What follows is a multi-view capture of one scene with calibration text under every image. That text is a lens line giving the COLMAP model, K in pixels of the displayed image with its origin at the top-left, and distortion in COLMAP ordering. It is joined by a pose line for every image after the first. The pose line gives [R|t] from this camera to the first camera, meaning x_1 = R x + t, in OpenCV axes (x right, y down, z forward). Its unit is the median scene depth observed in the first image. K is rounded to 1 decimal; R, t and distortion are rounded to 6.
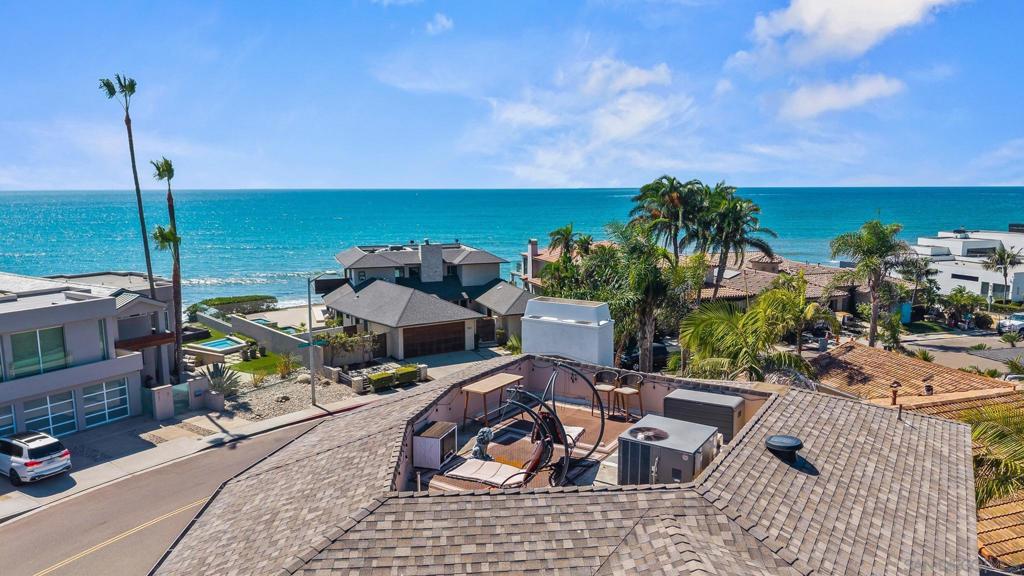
lens RADIAL K [[657.9, 0, 512.0], [0, 657.9, 288.0], [0, 0, 1]] dist [-0.001243, -0.019948]
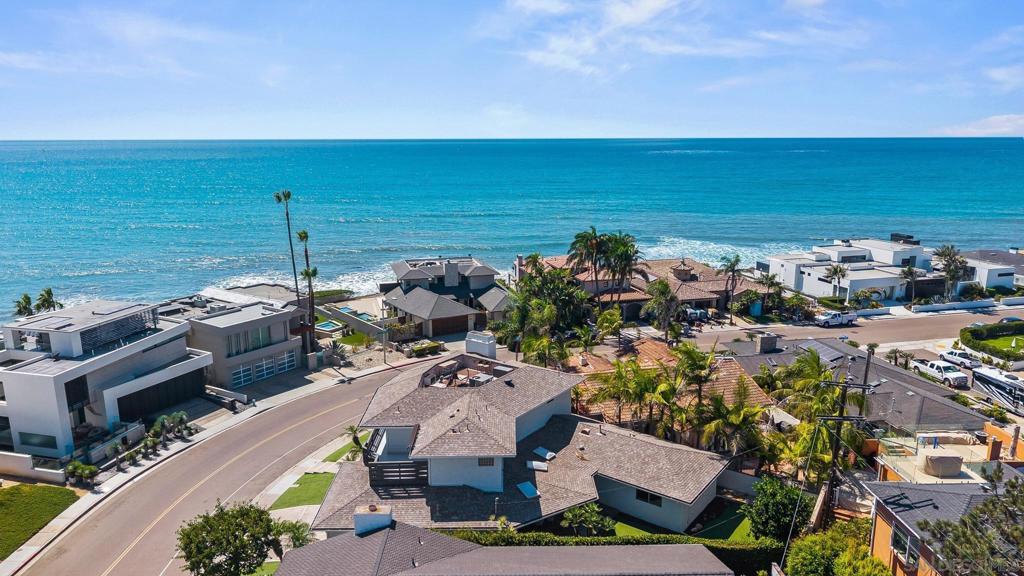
lens RADIAL K [[657.9, 0, 512.0], [0, 657.9, 288.0], [0, 0, 1]] dist [-0.001243, -0.019948]
pose [[0.997954, 0.012694, -0.062662, 0.160382], [-0.008103, 0.997300, 0.072993, -0.157455], [0.063420, -0.072336, 0.995362, -0.746371]]
